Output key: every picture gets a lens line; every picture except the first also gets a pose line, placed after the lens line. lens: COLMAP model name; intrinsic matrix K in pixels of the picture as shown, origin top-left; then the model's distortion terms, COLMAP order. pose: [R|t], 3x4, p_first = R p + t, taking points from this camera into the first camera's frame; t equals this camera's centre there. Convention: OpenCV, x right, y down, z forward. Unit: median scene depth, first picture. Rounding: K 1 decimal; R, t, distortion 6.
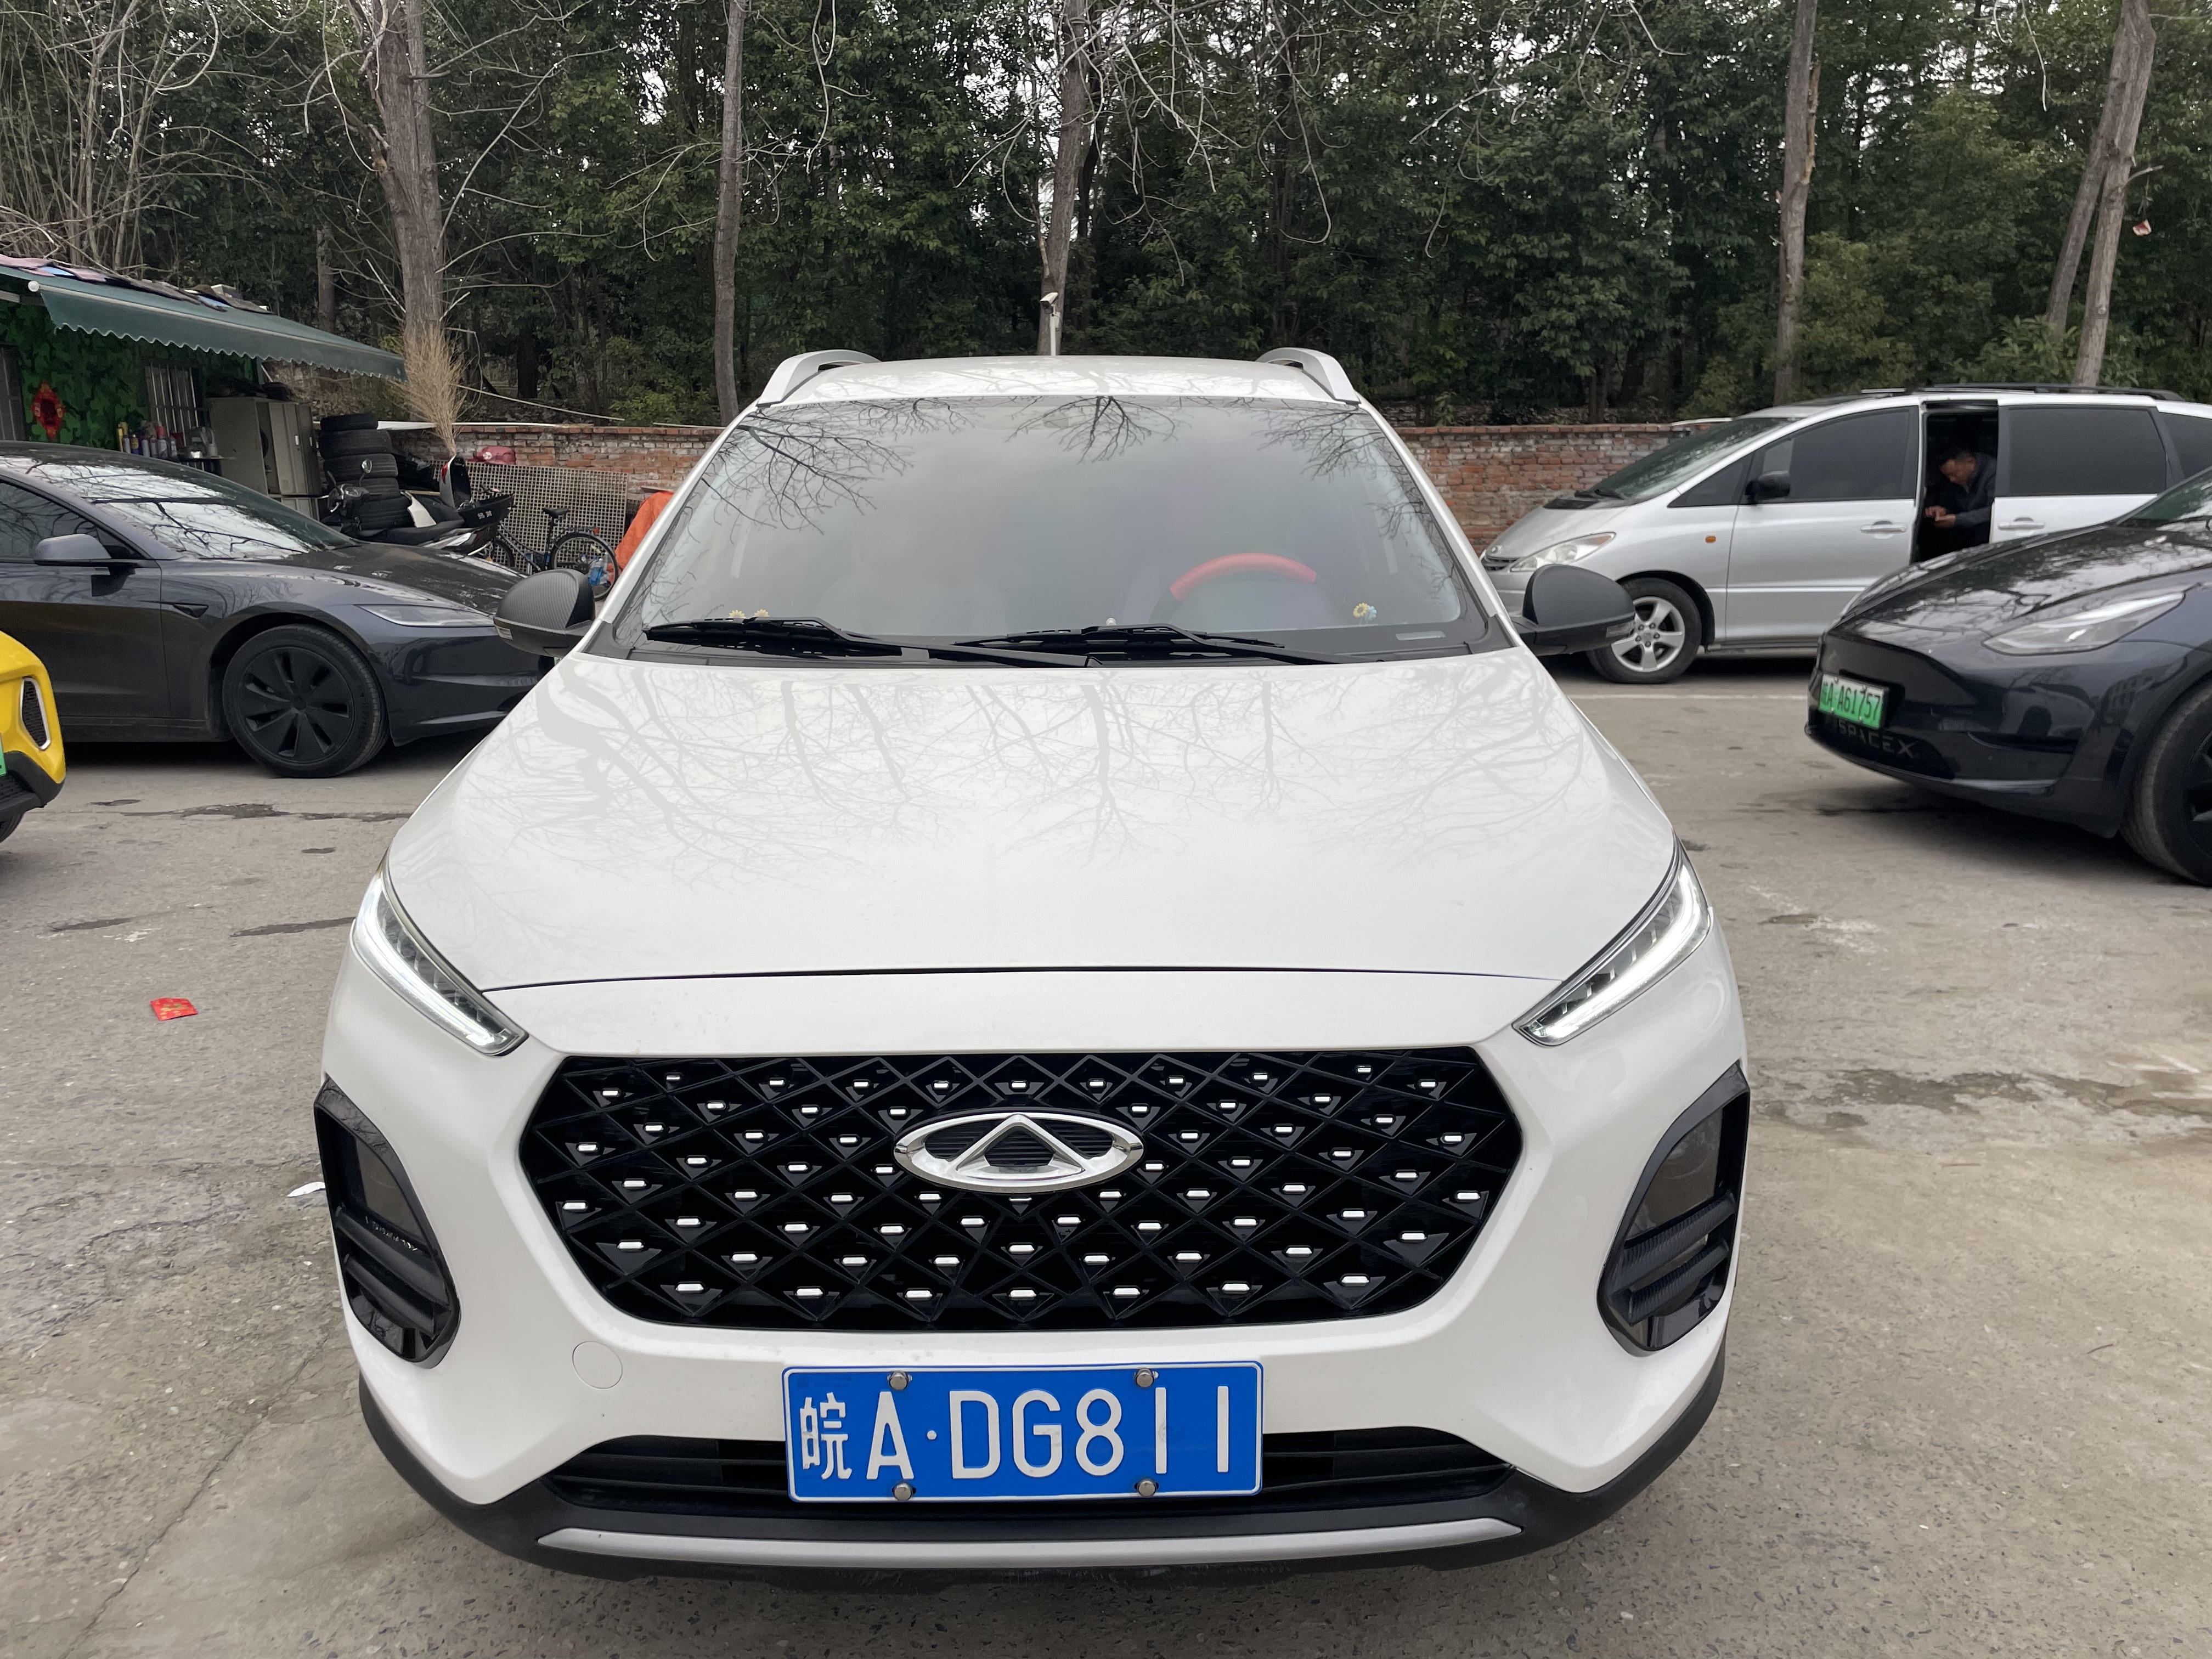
lens RADIAL K [[1685.5, 0, 1111.1], [0, 1685.5, 820.9], [0, 0, 1]] dist [0.085787, -0.106292]
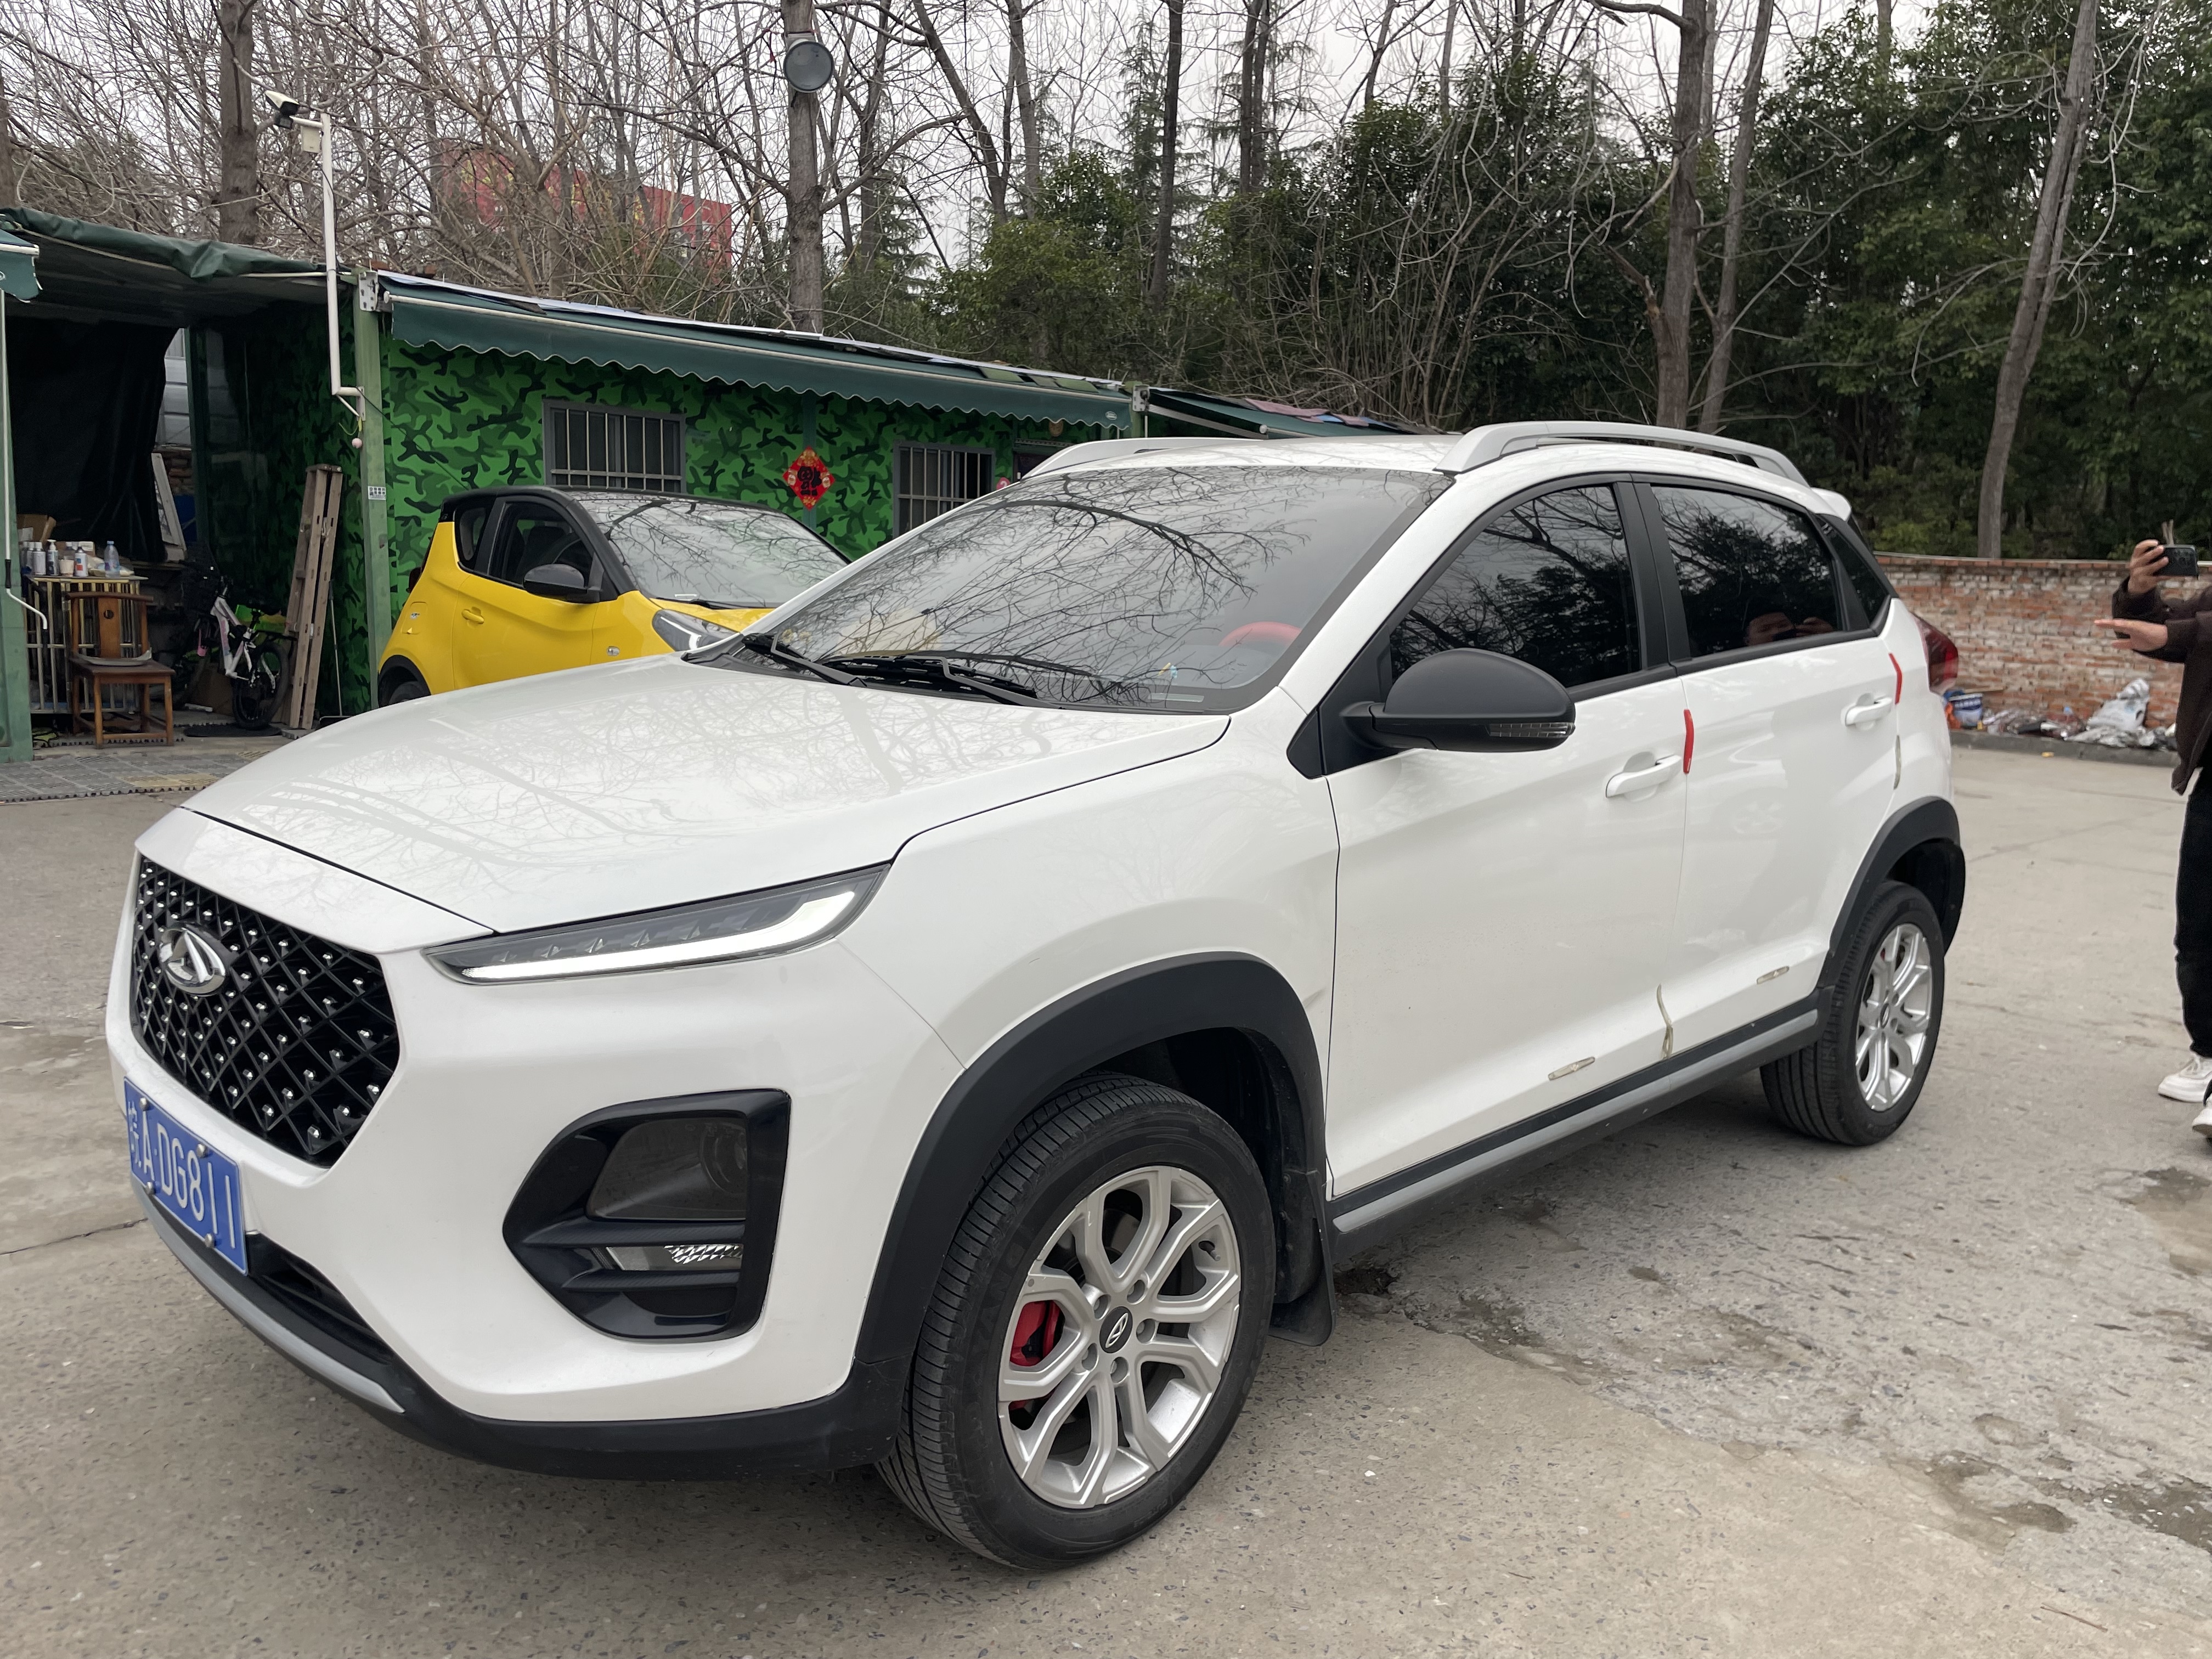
lens RADIAL K [[1685.5, 0, 1111.1], [0, 1685.5, 820.9], [0, 0, 1]] dist [0.085787, -0.106292]
pose [[0.697945, 0.137457, -0.702835, 0.110407], [-0.192662, 0.981265, 0.000589, -0.004517], [0.689749, 0.134999, 0.711352, 0.040632]]
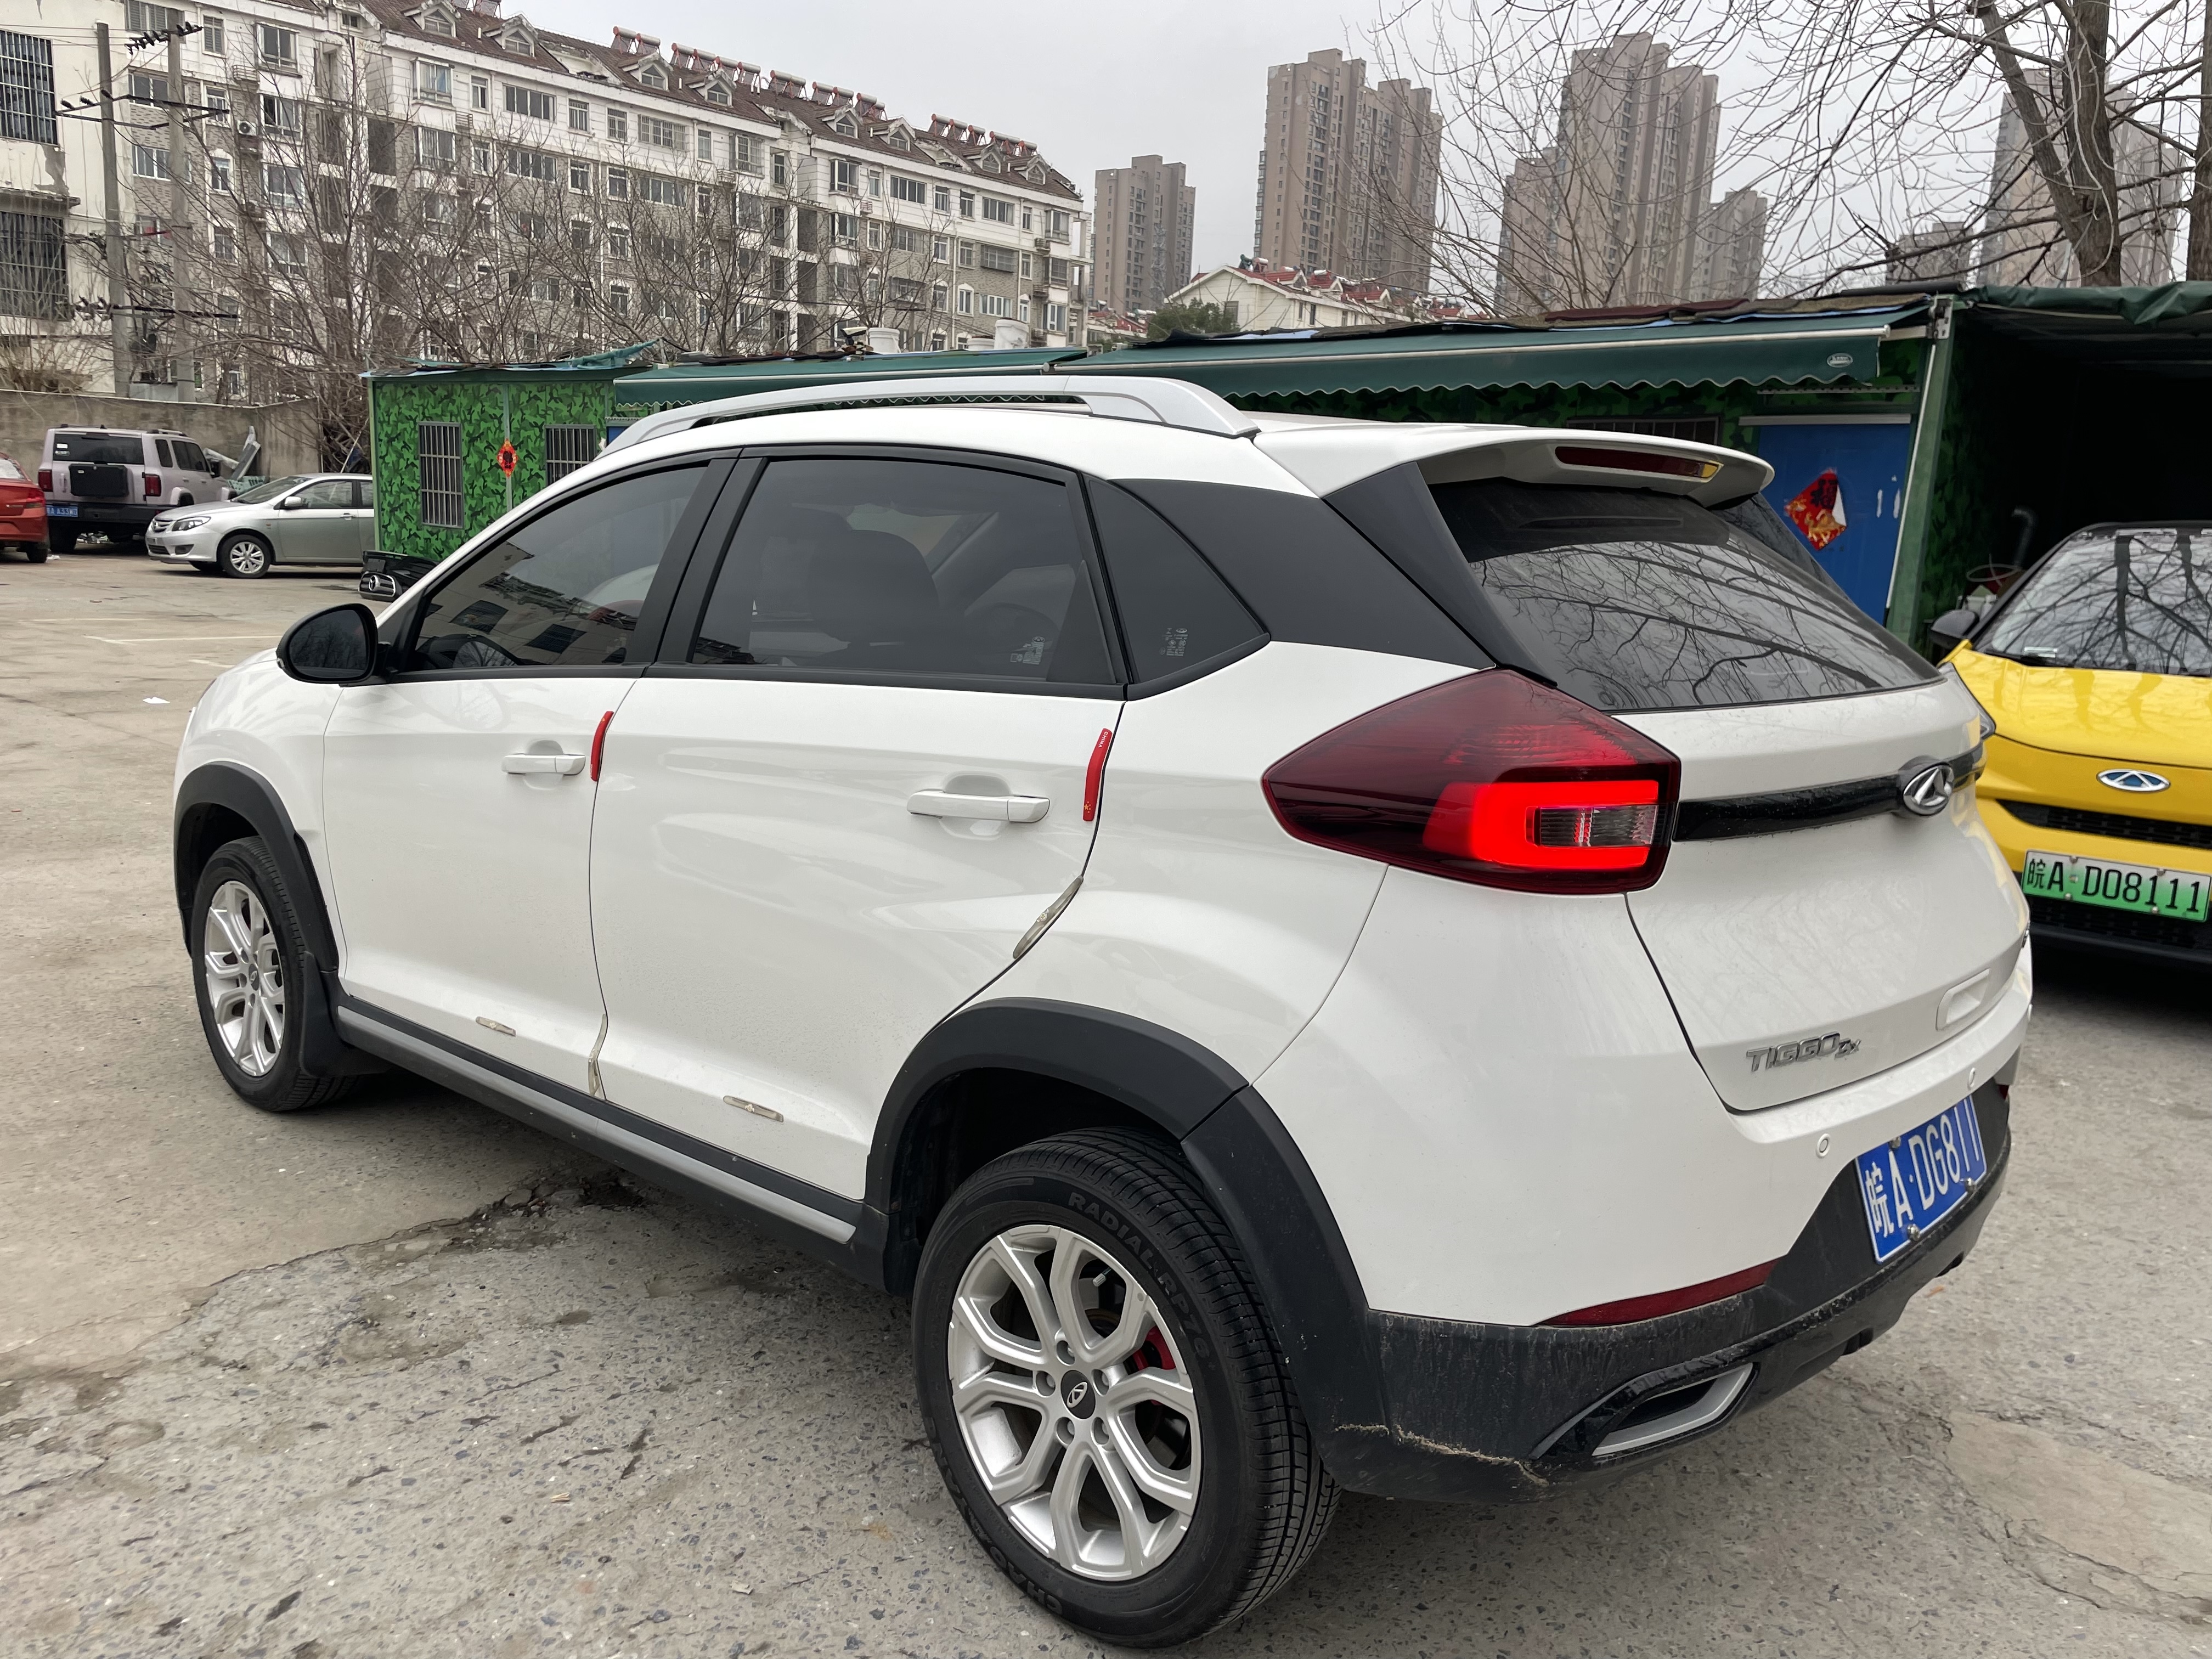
lens RADIAL K [[1685.5, 0, 1111.1], [0, 1685.5, 820.9], [0, 0, 1]] dist [0.085787, -0.106292]
pose [[-0.680402, 0.103931, -0.725432, 0.109565], [-0.198184, 0.926912, 0.318679, -0.068886], [0.705533, 0.360599, -0.610076, 0.304514]]
